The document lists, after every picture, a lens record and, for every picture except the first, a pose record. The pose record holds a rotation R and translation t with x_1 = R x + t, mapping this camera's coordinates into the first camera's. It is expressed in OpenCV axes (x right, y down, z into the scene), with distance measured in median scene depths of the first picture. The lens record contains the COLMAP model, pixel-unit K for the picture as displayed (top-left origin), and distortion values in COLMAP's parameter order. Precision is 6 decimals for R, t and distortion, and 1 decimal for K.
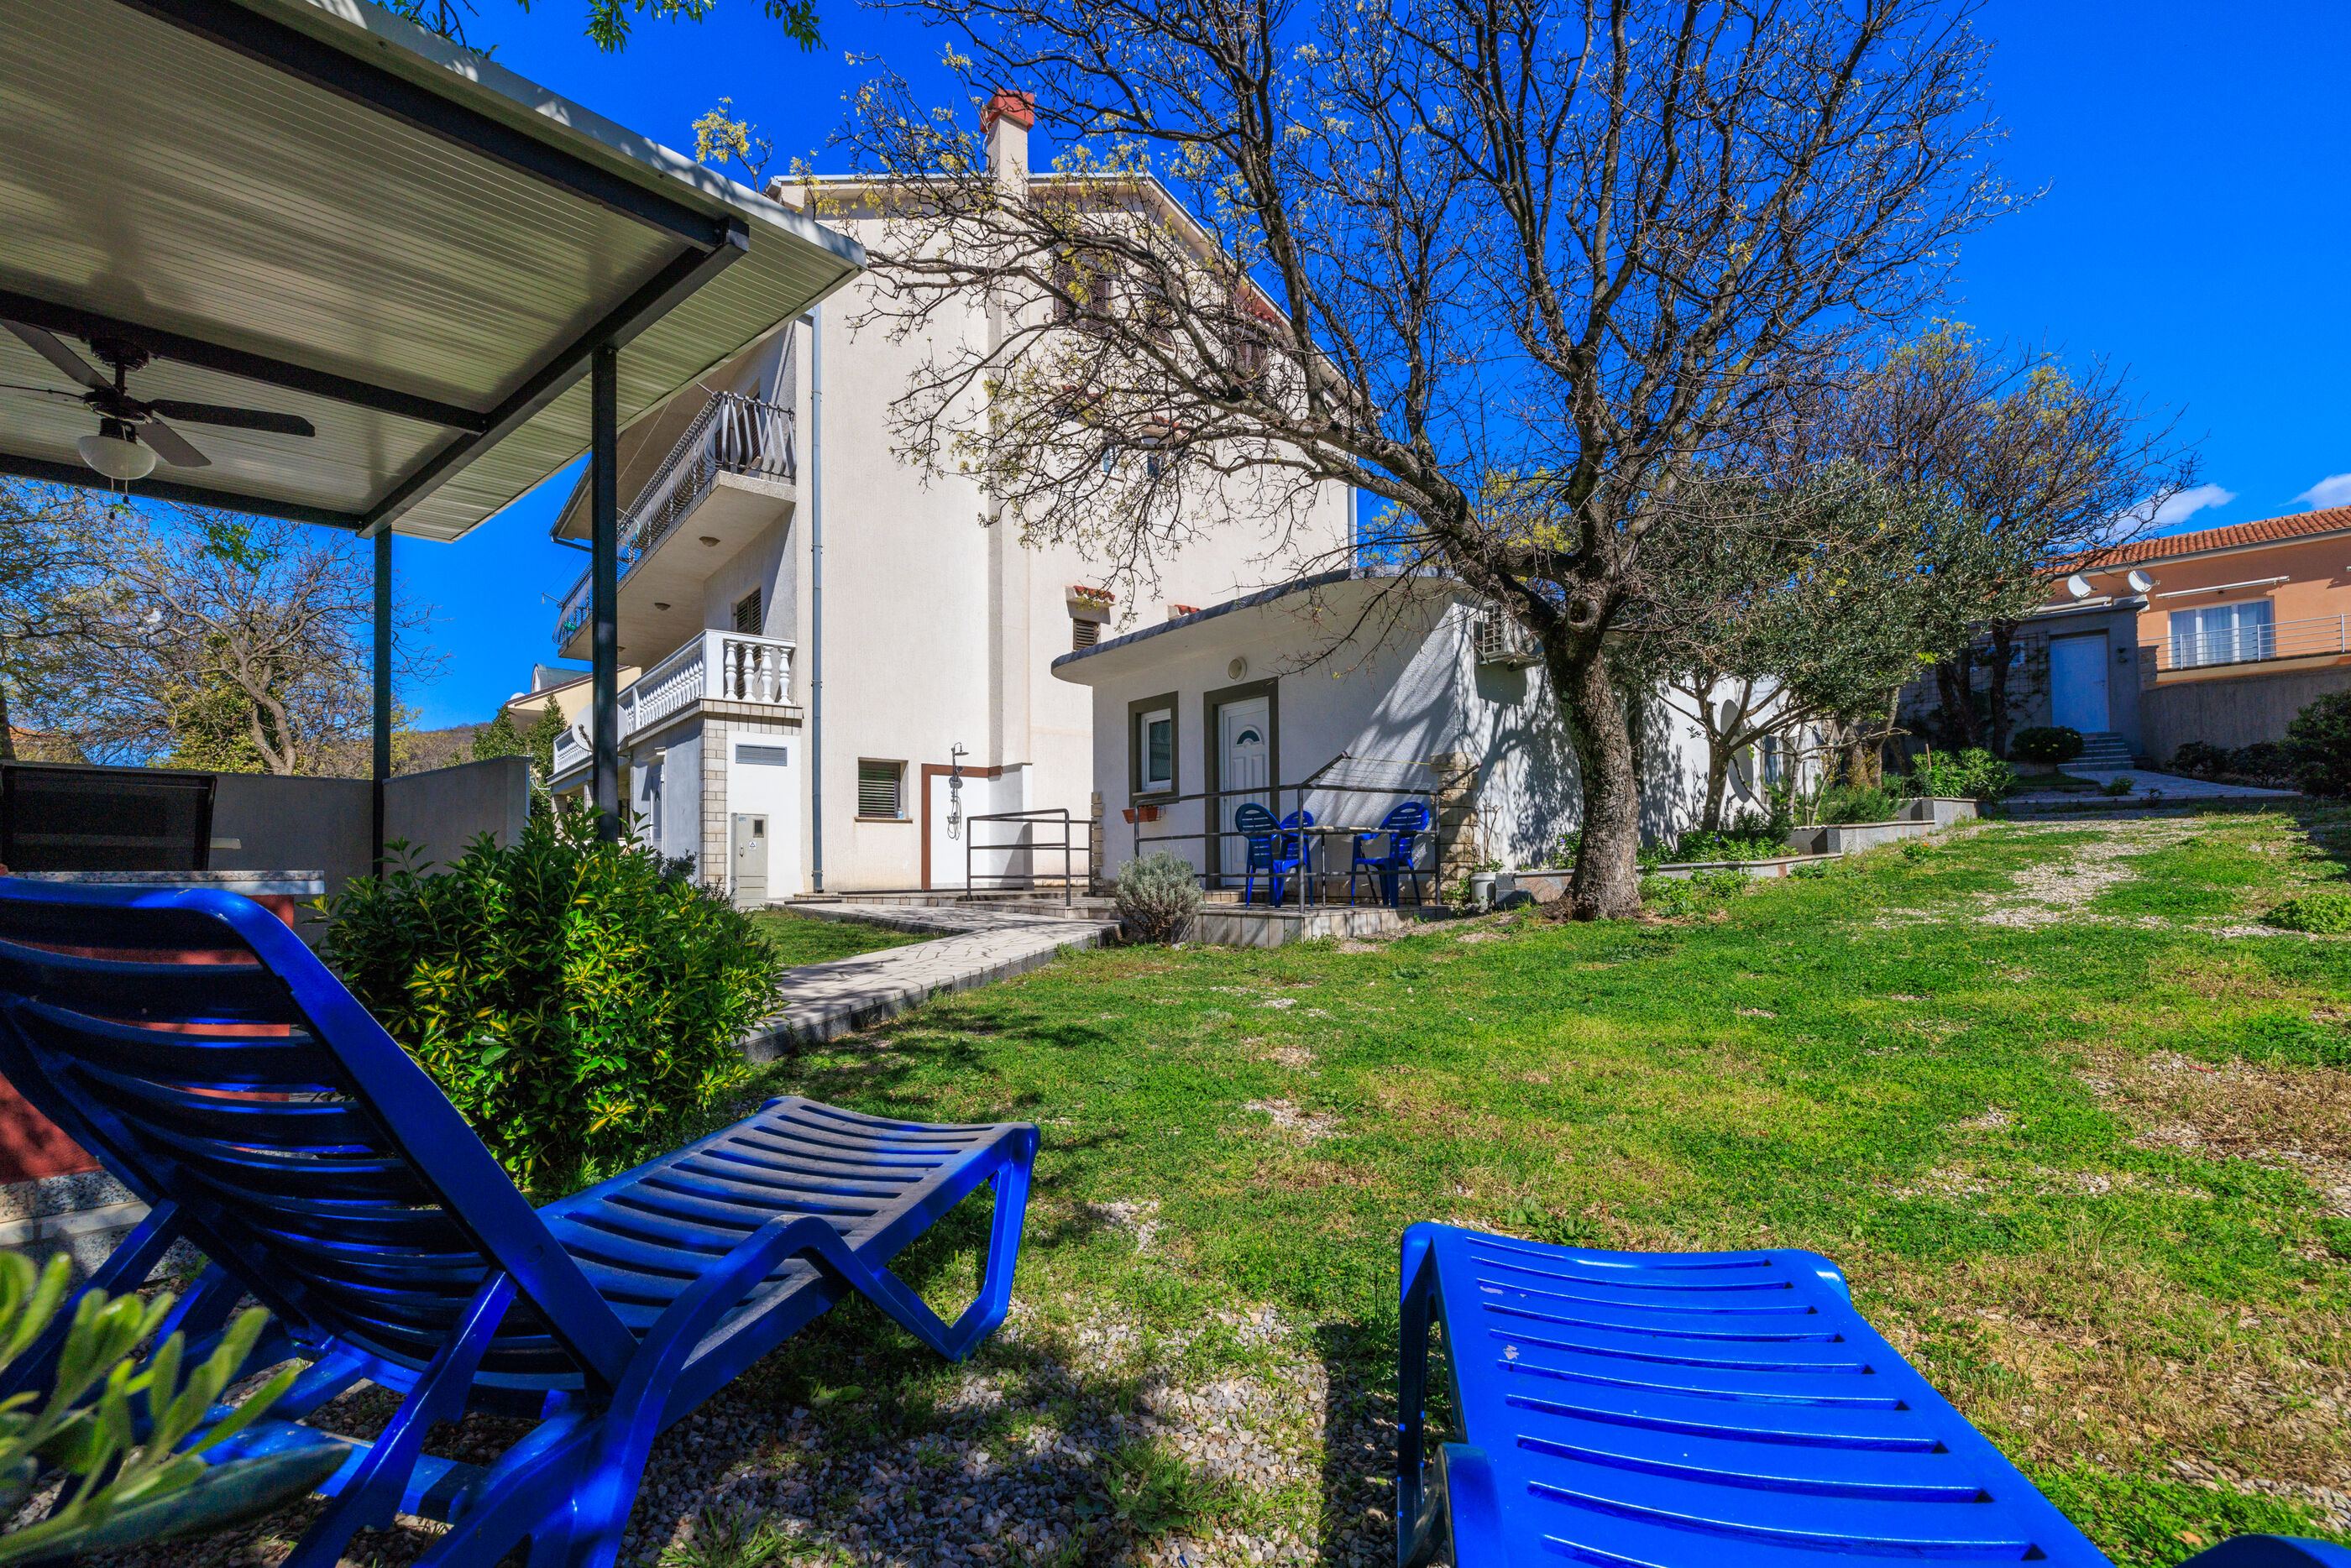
lens RADIAL K [[1000.6, 0, 1170.5], [0, 1000.6, 853.2], [0, 0, 1]] dist [0.000161, 0.000882]
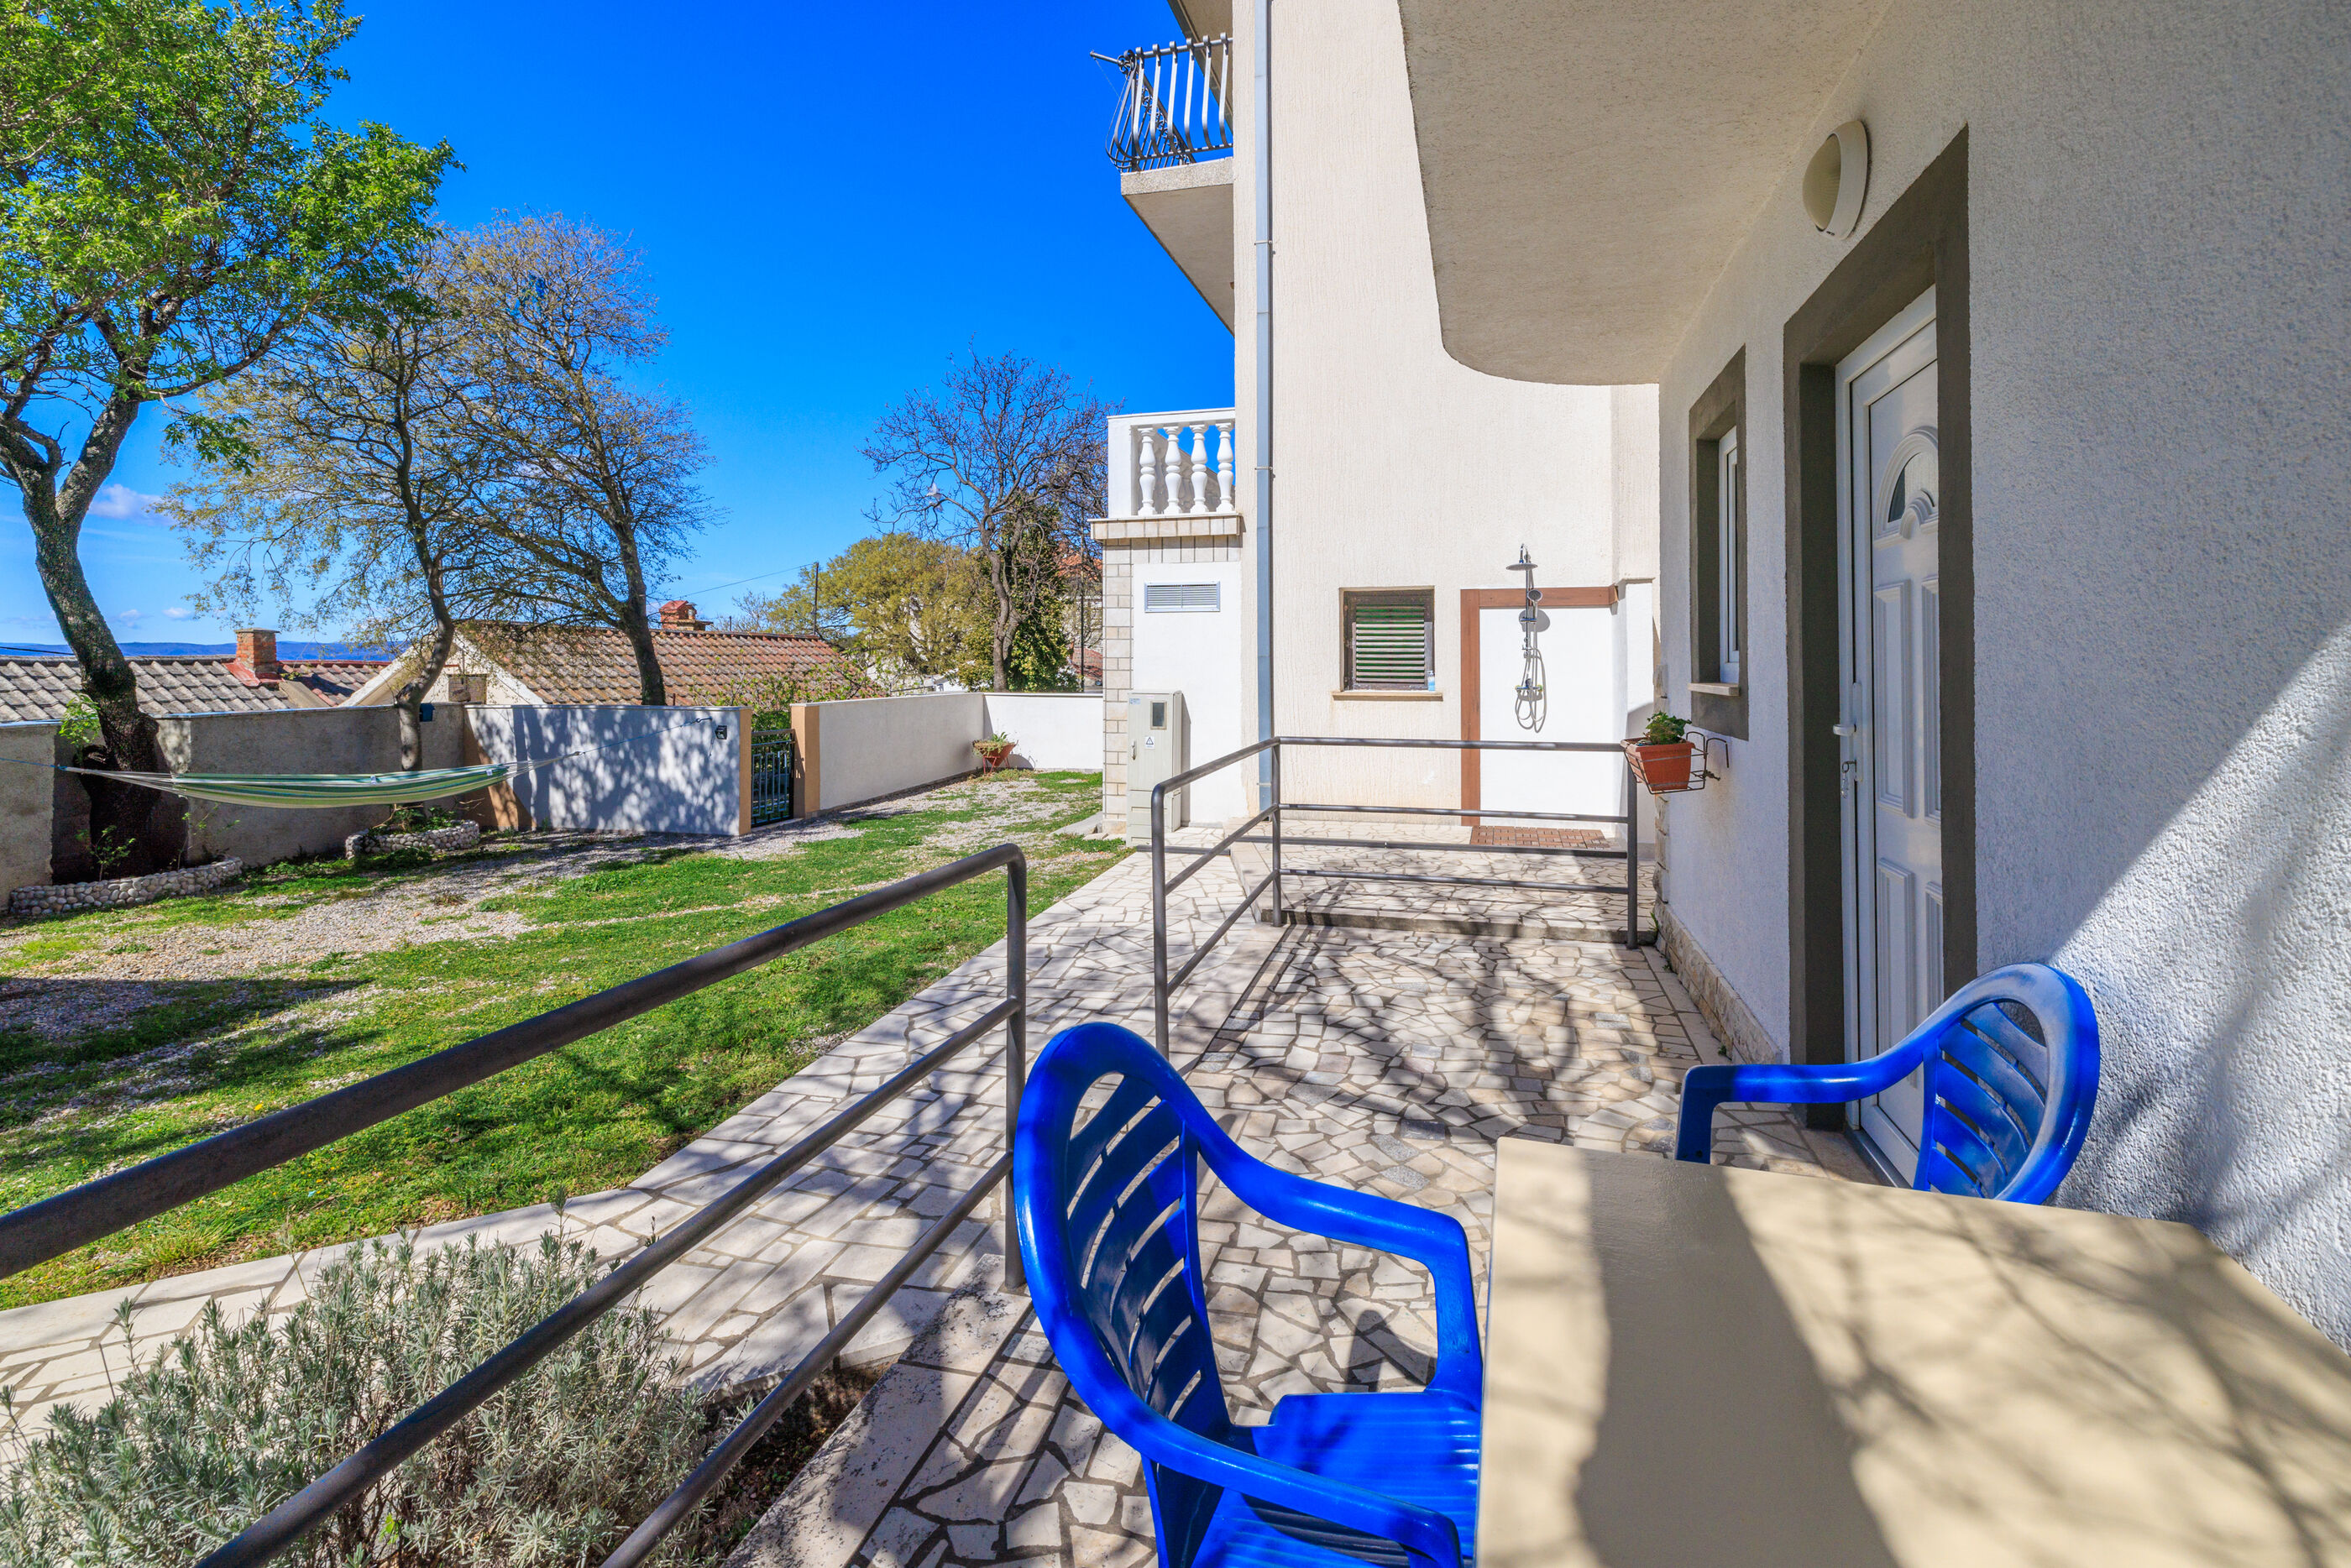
lens RADIAL K [[1042.5, 0, 1185.2], [0, 1042.5, 646.7], [0, 0, 1]] dist [-0.001149, 0.002199]
pose [[0.574080, 0.000893, -0.818799, 0.137130], [0.006750, 0.999960, 0.005823, -0.068669], [0.818771, -0.008869, 0.574051, 0.604712]]
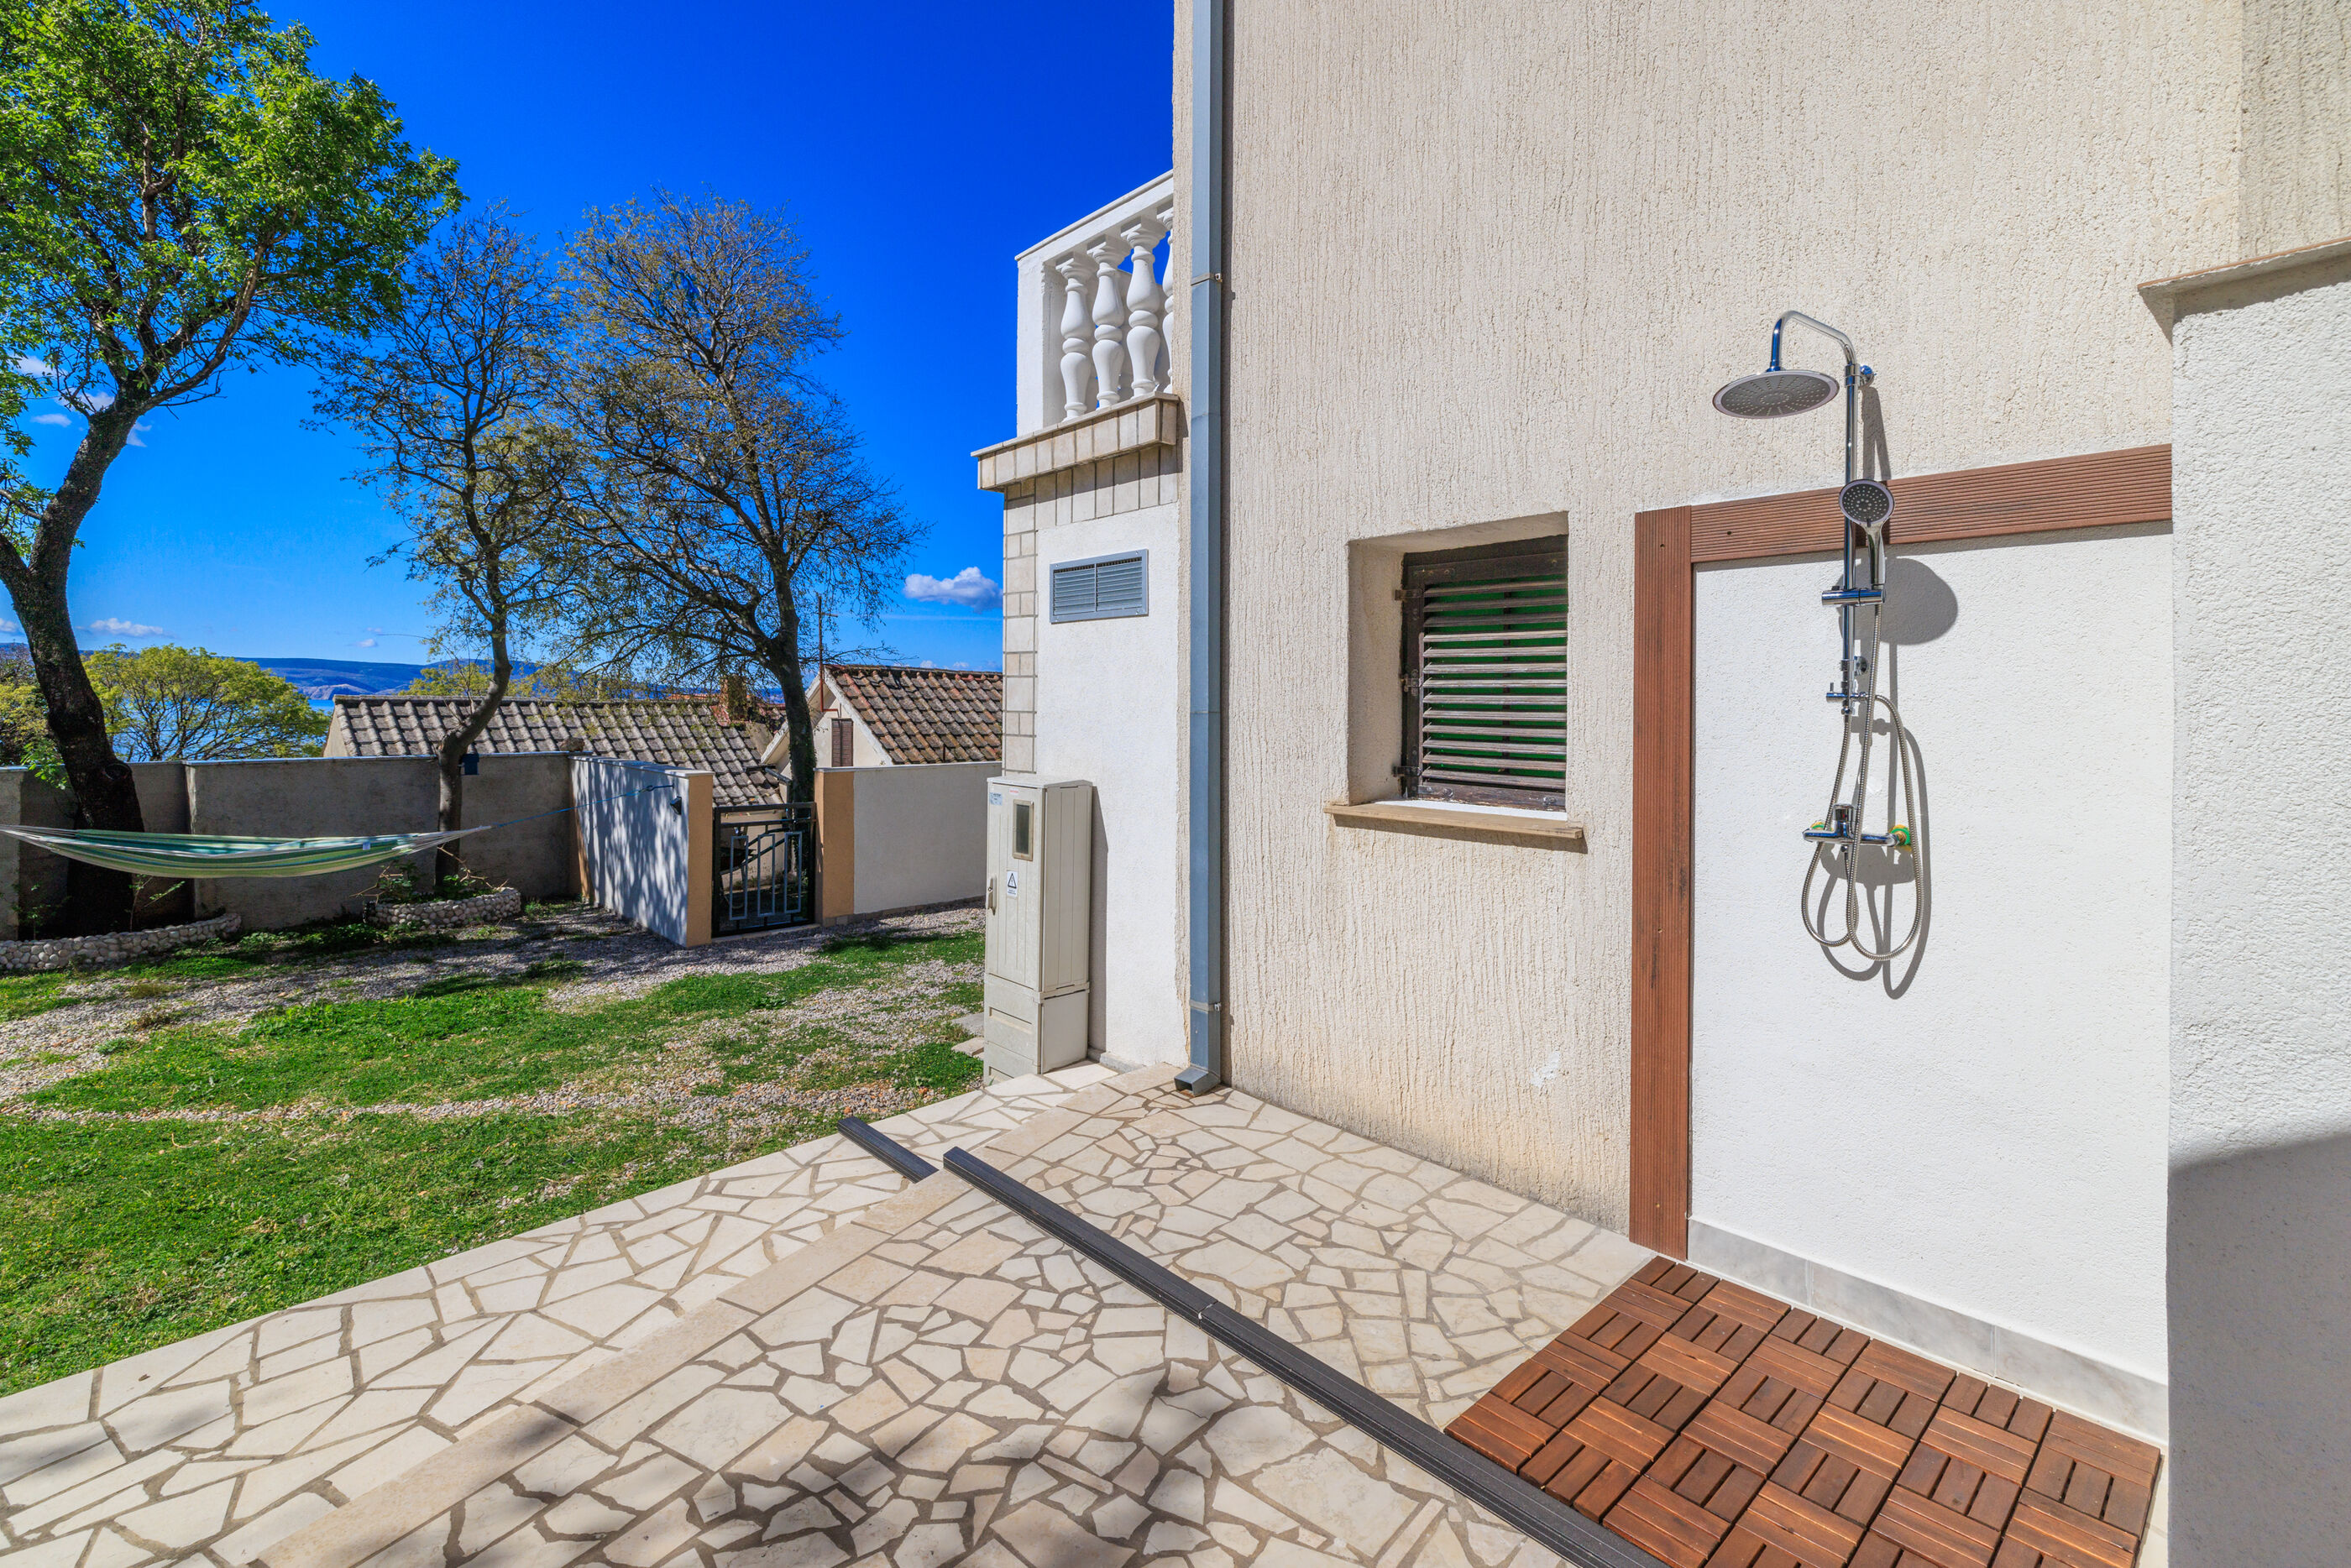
lens RADIAL K [[1042.5, 0, 1204.3], [0, 1042.5, 723.7], [0, 0, 1]] dist [-0.001149, 0.002199]
pose [[0.085671, 0.031522, -0.995825, -0.079947], [0.007780, 0.999448, 0.032306, -0.065251], [0.996293, -0.010515, 0.085379, 0.983642]]
